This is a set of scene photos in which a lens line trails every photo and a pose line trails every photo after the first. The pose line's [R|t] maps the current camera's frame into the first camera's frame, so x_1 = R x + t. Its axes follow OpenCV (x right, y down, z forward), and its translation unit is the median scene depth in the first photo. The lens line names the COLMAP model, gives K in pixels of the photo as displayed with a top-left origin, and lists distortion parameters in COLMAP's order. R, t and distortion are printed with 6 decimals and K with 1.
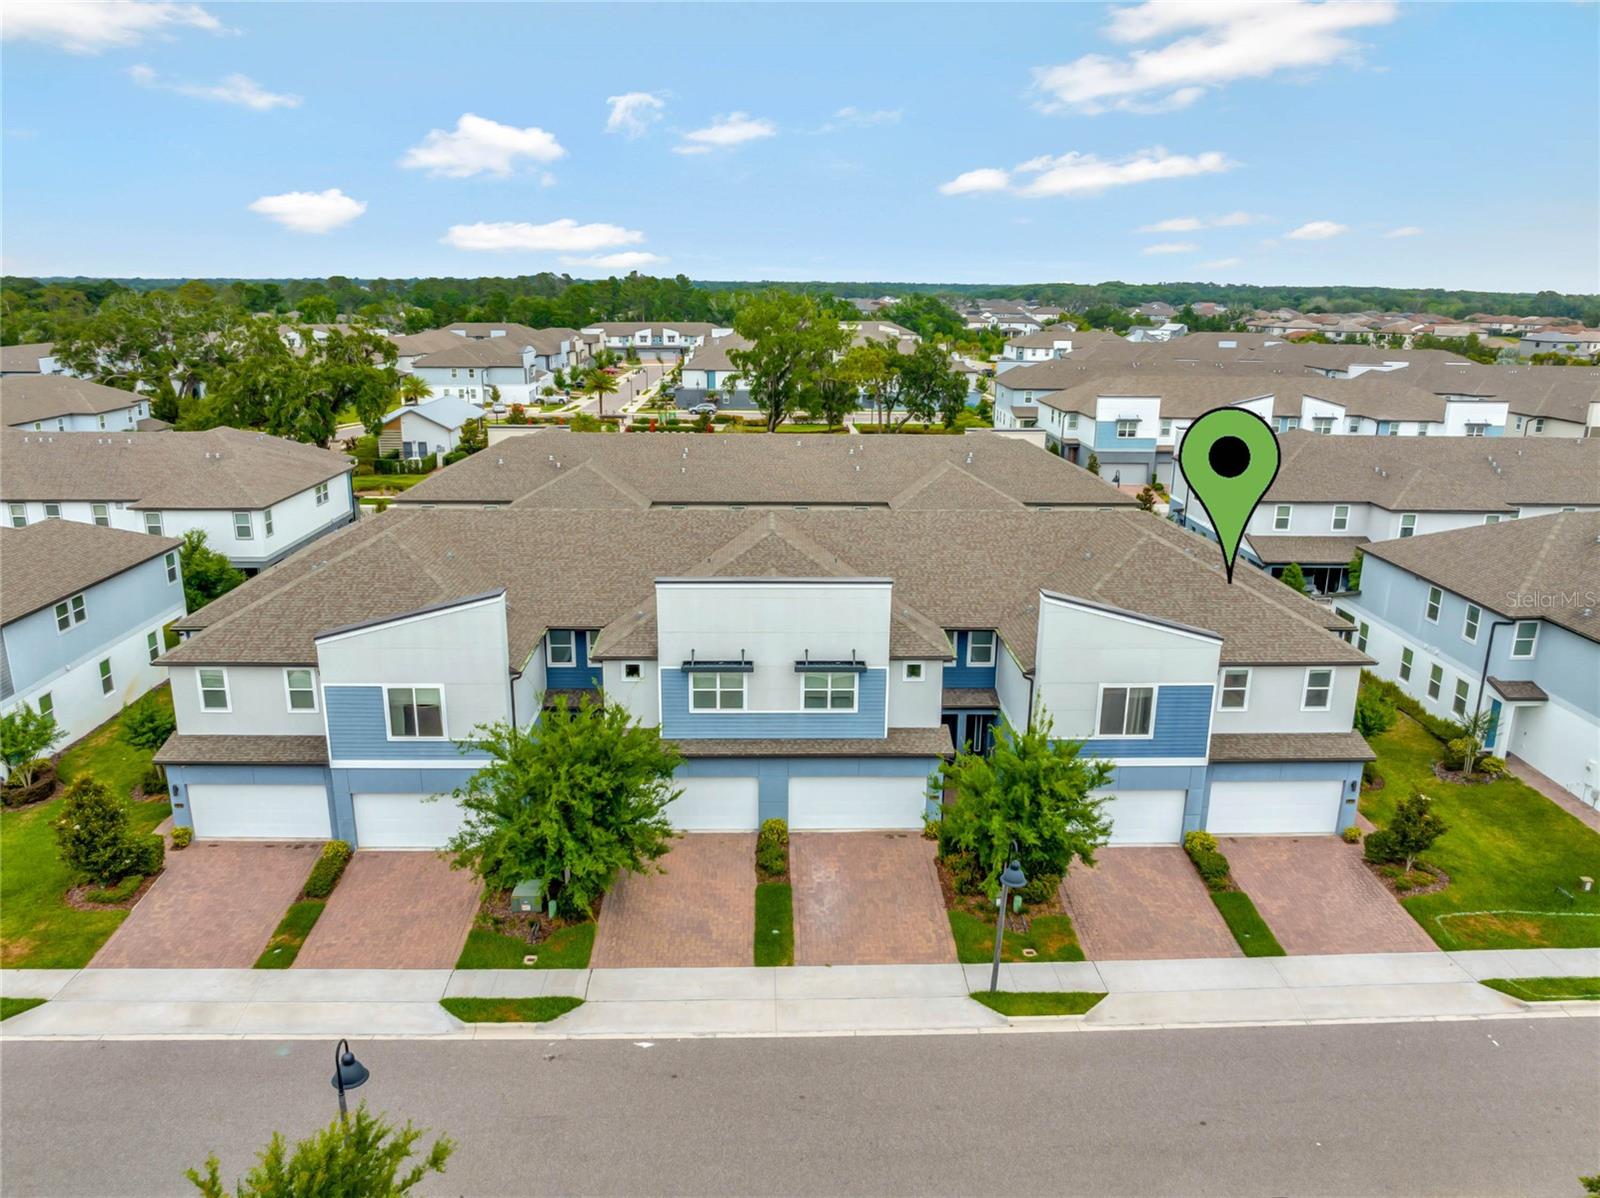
lens RADIAL K [[1186.1, 0, 784.1], [0, 1186.1, 602.0], [0, 0, 1]] dist [-0.045729, 0.003738]
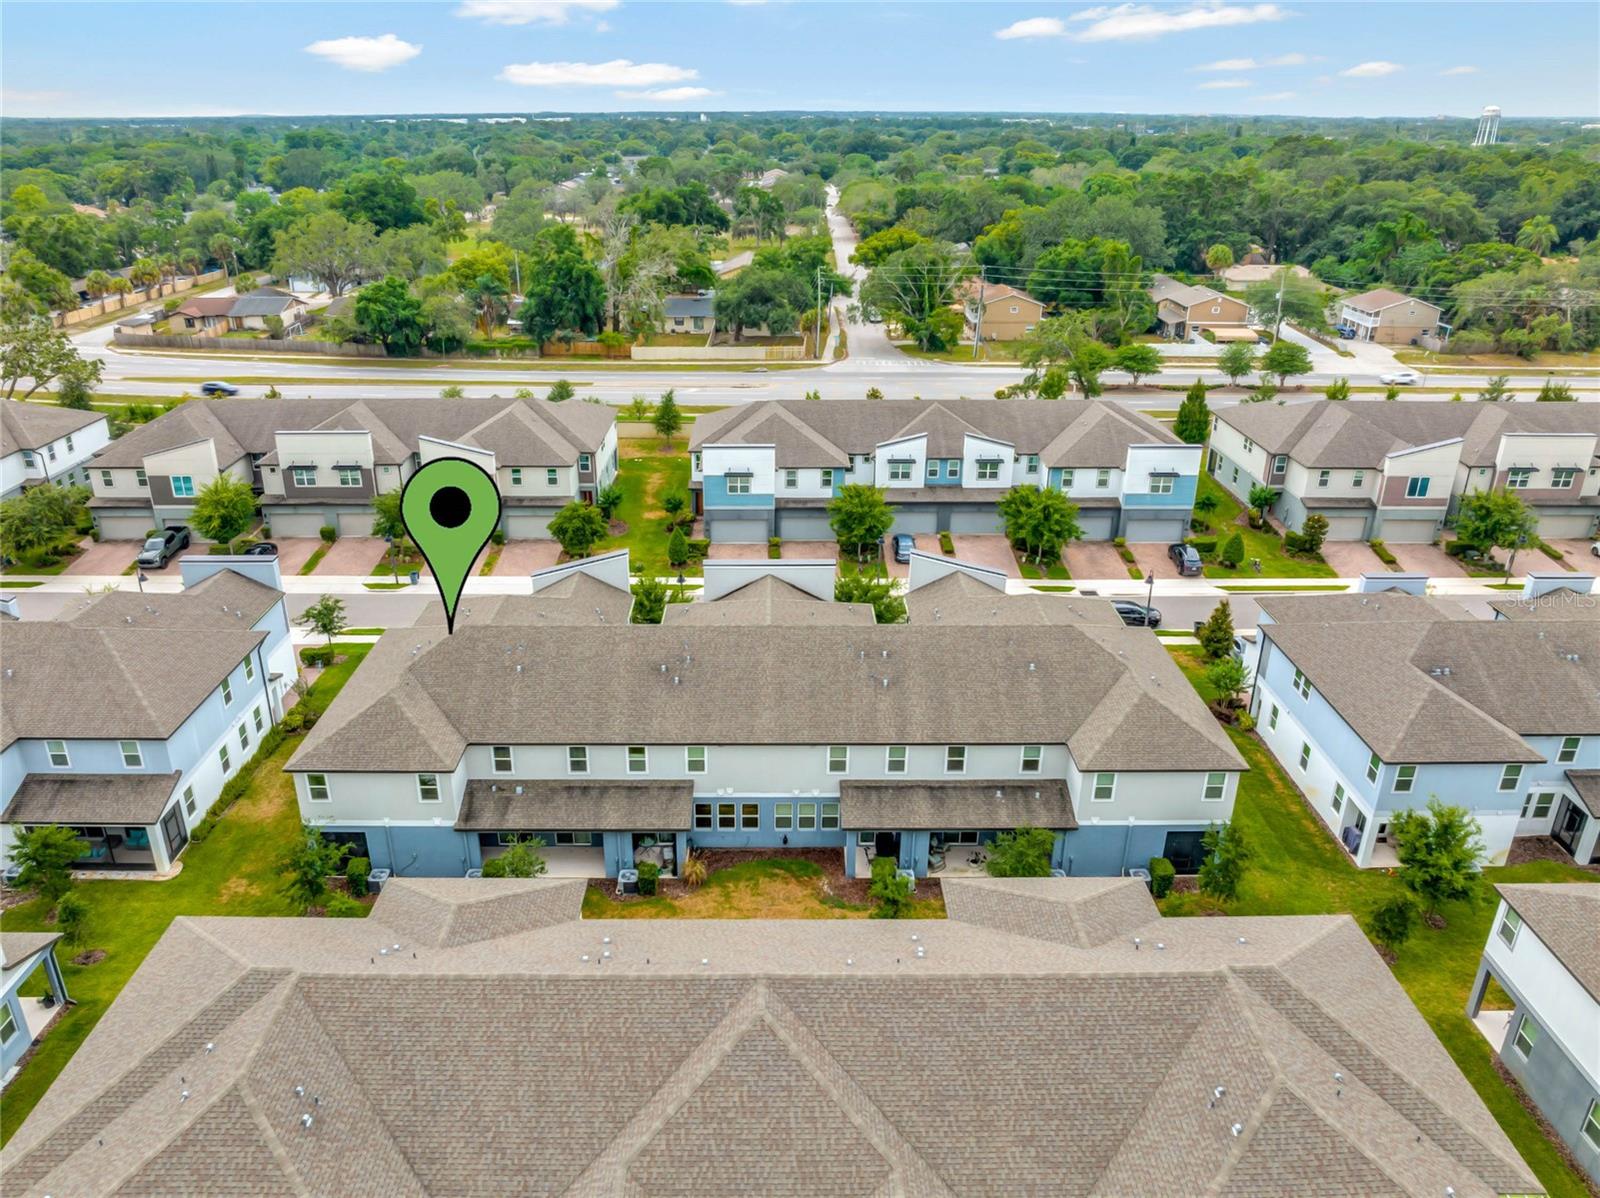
lens RADIAL K [[1123.8, 0, 800.0], [0, 1123.8, 599.0], [0, 0, 1]] dist [-0.037495, 0.003495]
pose [[0.999893, 0.001537, -0.014545, 0.998888], [0.000369, 0.991499, 0.130114, 0.022540], [0.014622, -0.130106, 0.991392, -1.310356]]
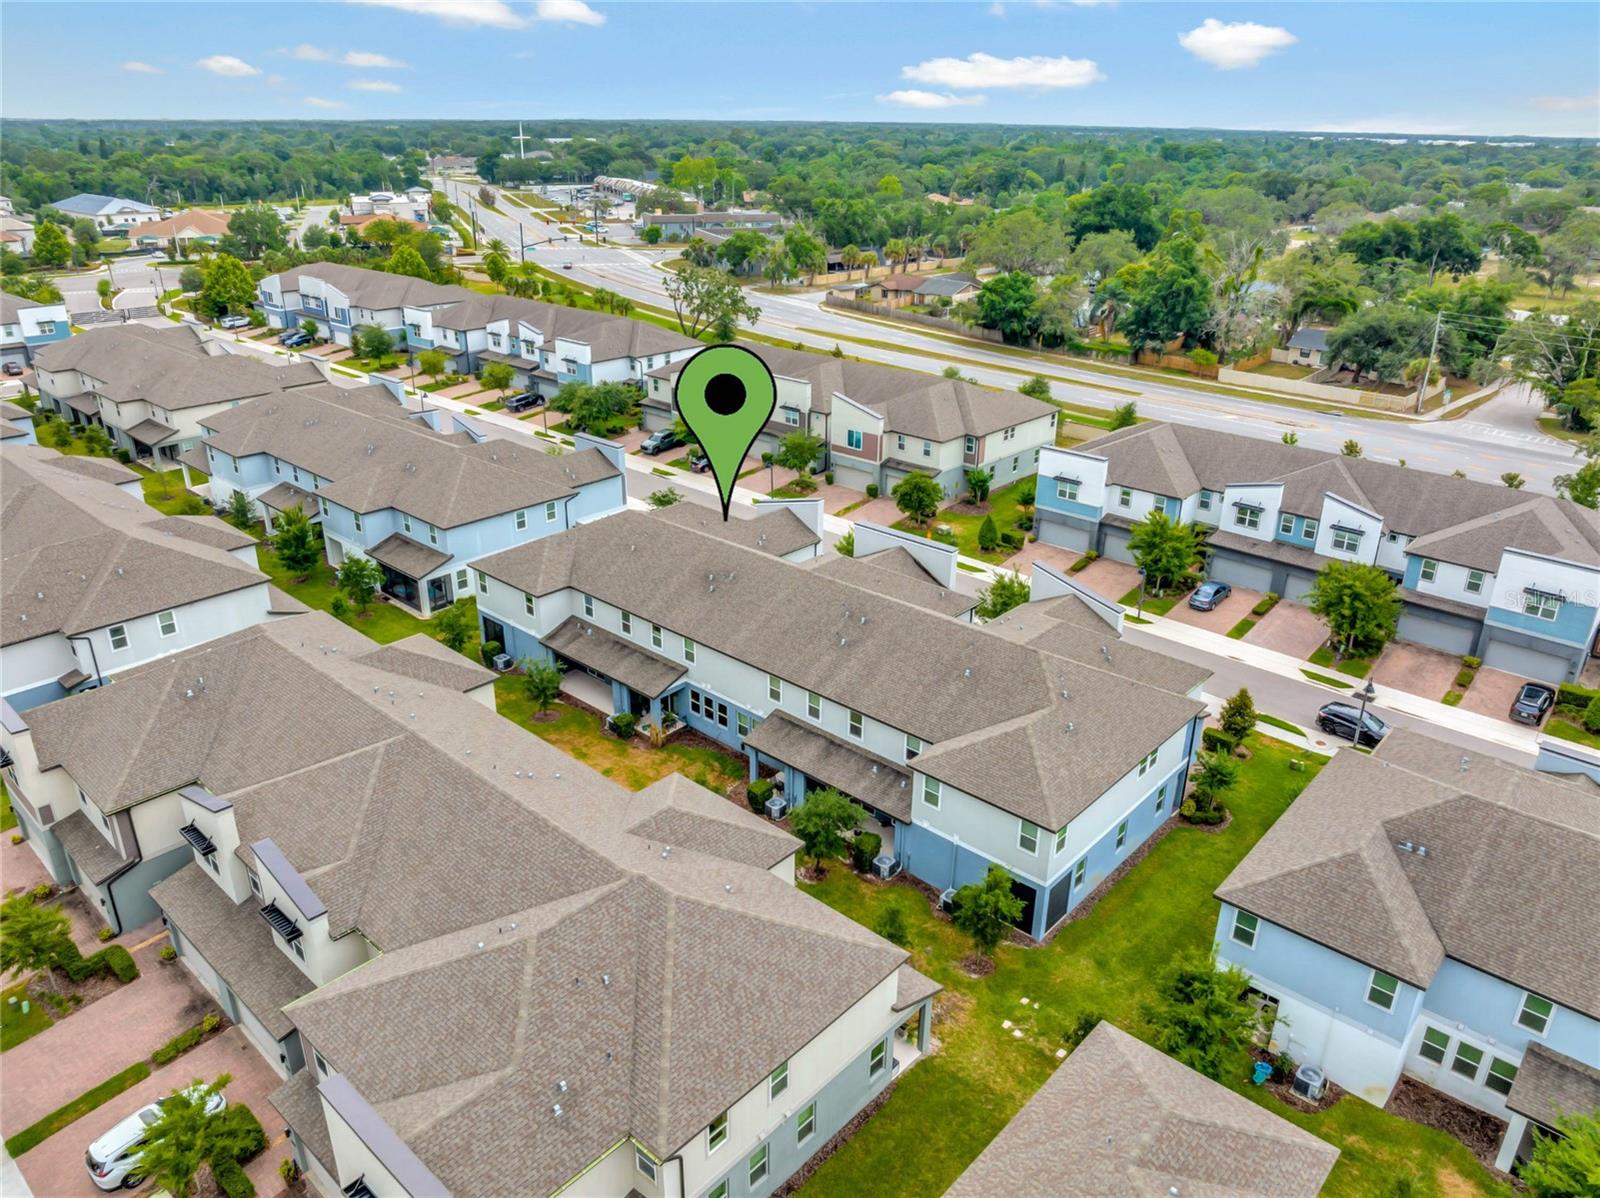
lens RADIAL K [[1112.3, 0, 791.3], [0, 1112.3, 624.2], [0, 0, 1]] dist [-0.041402, -0.002151]
pose [[0.723055, 0.286978, -0.628359, 1.943256], [-0.195559, 0.957449, 0.212246, -0.020596], [0.662532, -0.030584, 0.748409, -1.120209]]
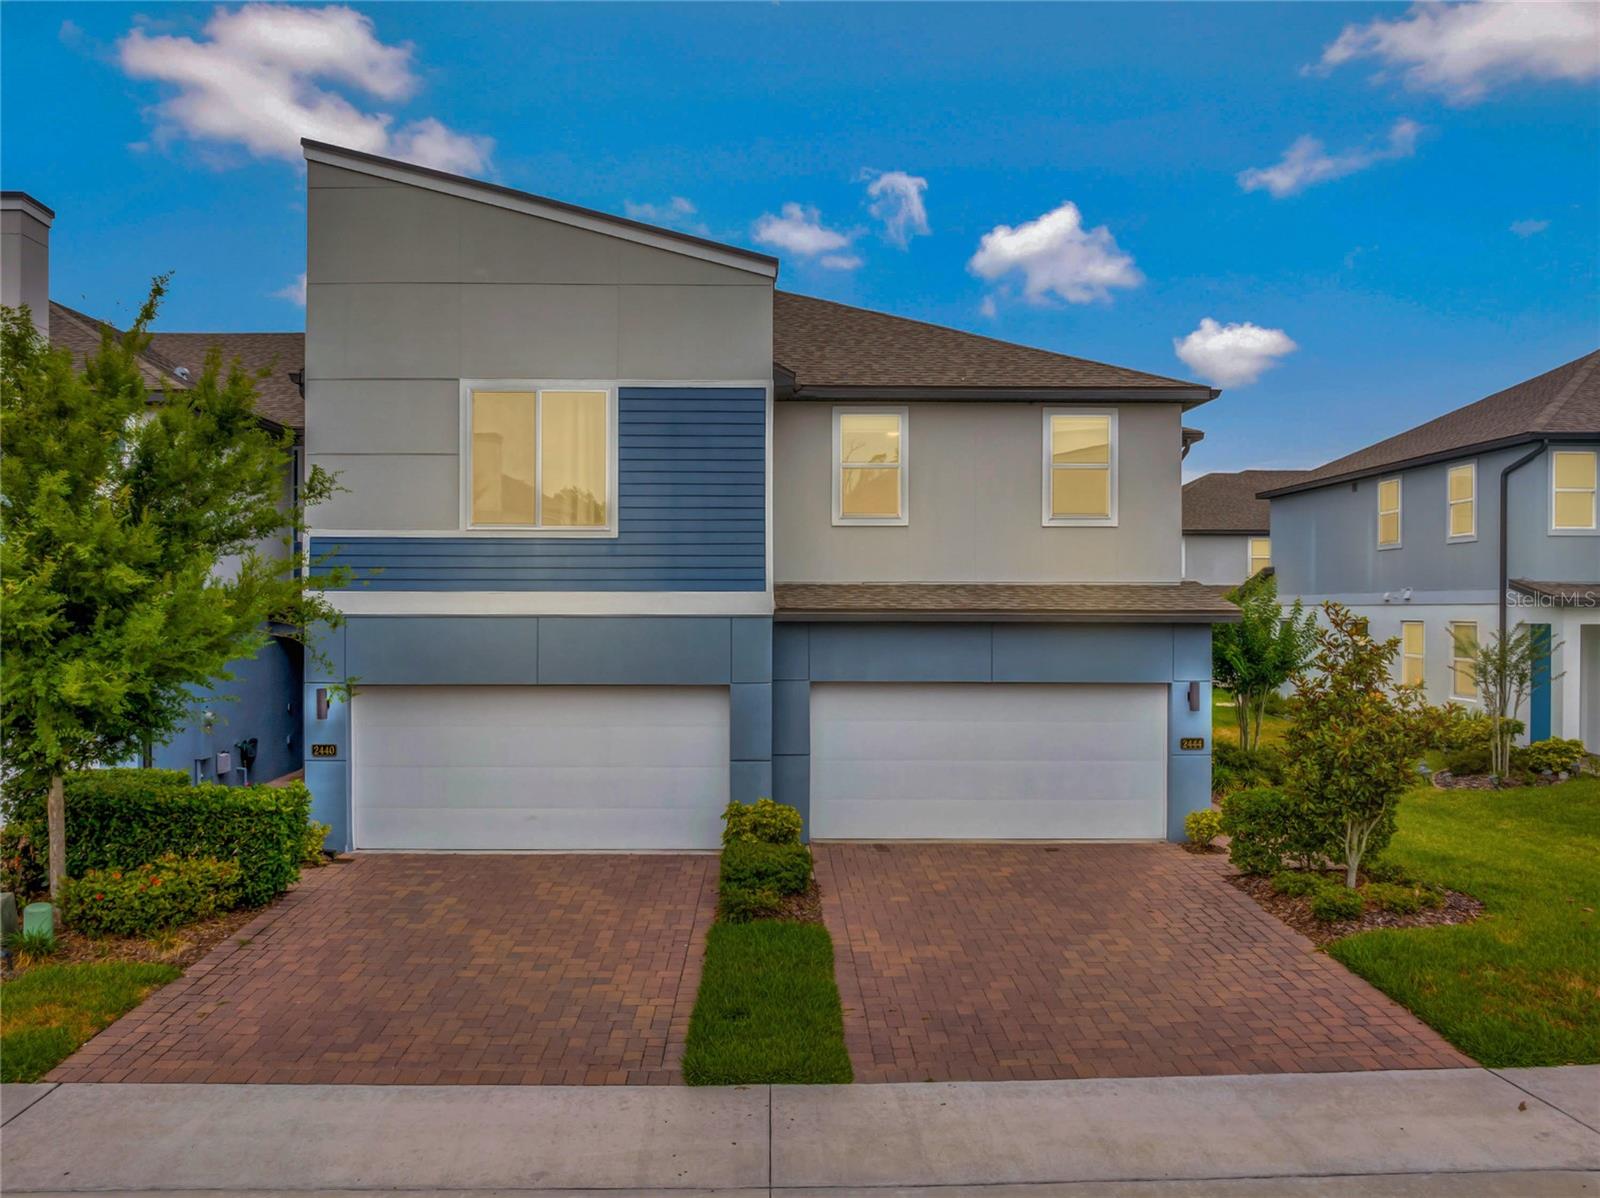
lens RADIAL K [[1186.1, 0, 784.1], [0, 1186.1, 602.0], [0, 0, 1]] dist [-0.045729, 0.003738]
pose [[0.999946, -0.005853, -0.008530, 0.355531], [0.003231, 0.960006, -0.279962, 0.233132], [0.009827, 0.279919, 0.959973, 0.620815]]
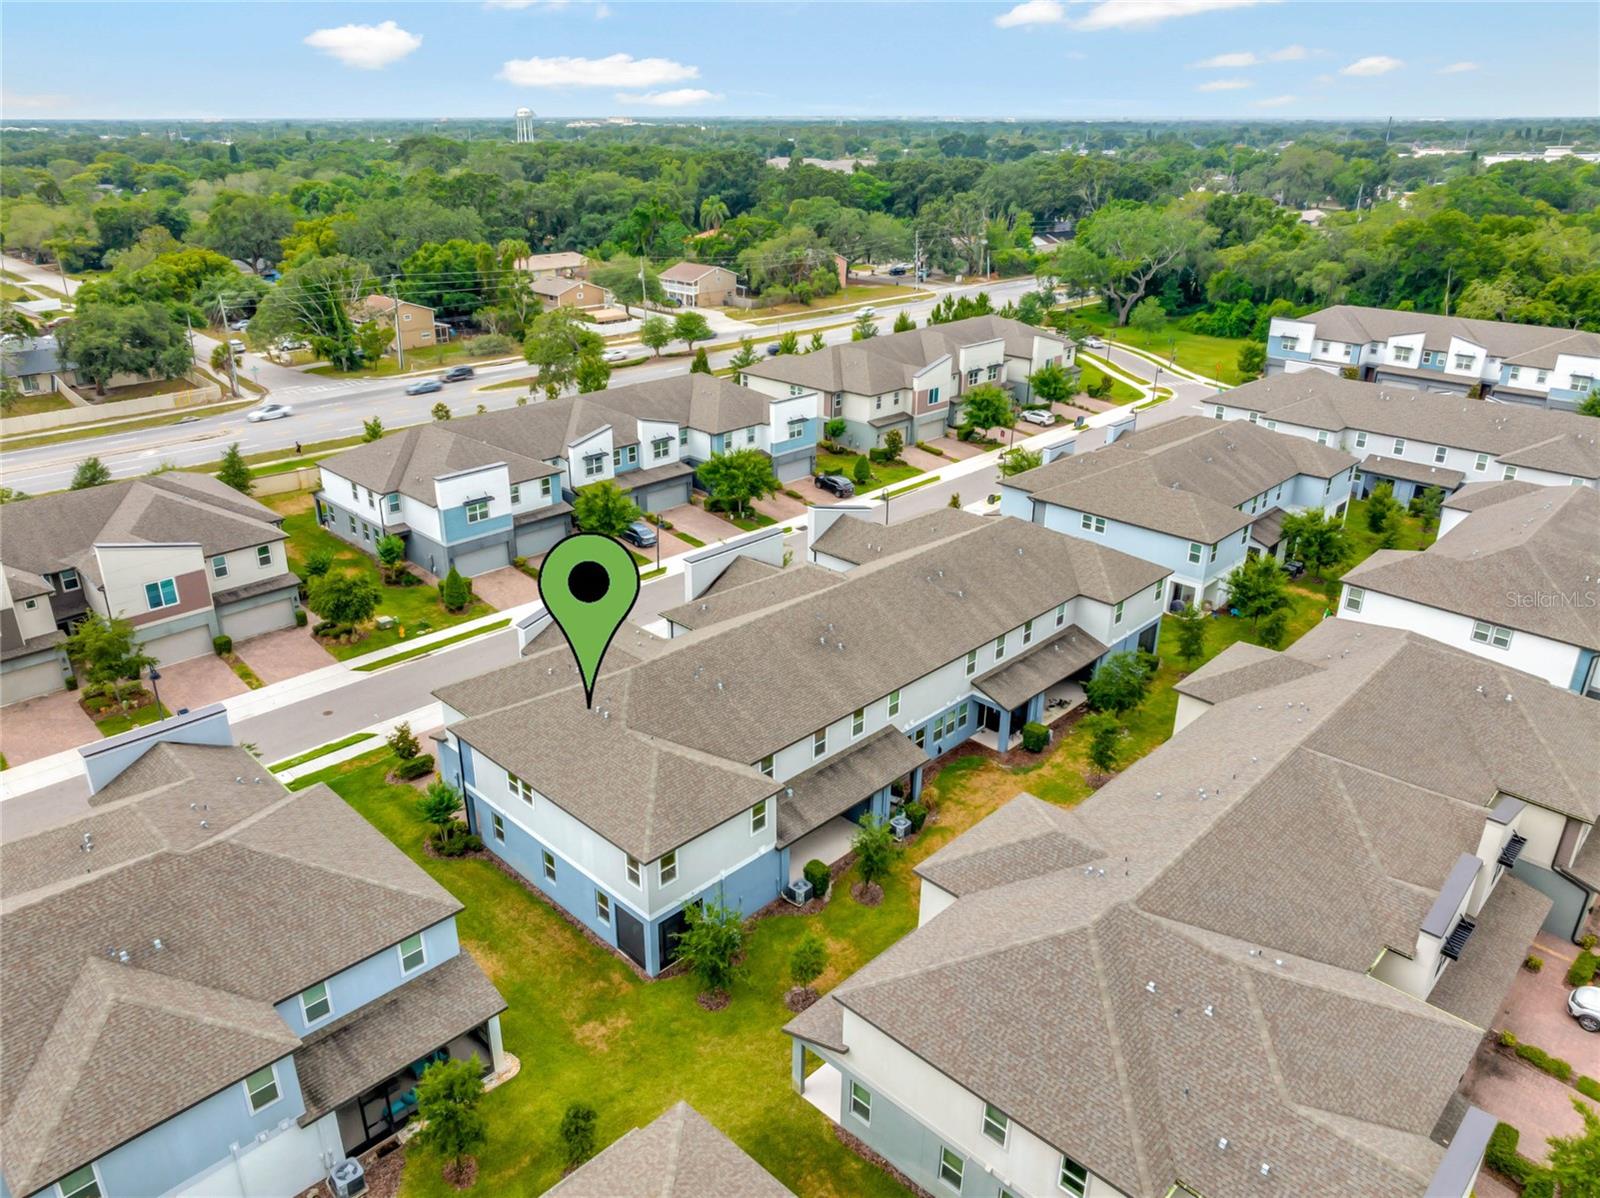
lens RADIAL K [[1125.4, 0, 798.8], [0, 1125.4, 574.6], [0, 0, 1]] dist [-0.021535, -0.003882]
pose [[0.720903, -0.264545, 0.640558, -0.118181], [0.193312, 0.964352, 0.180710, -0.064138], [-0.665530, -0.006447, 0.746343, -1.027067]]
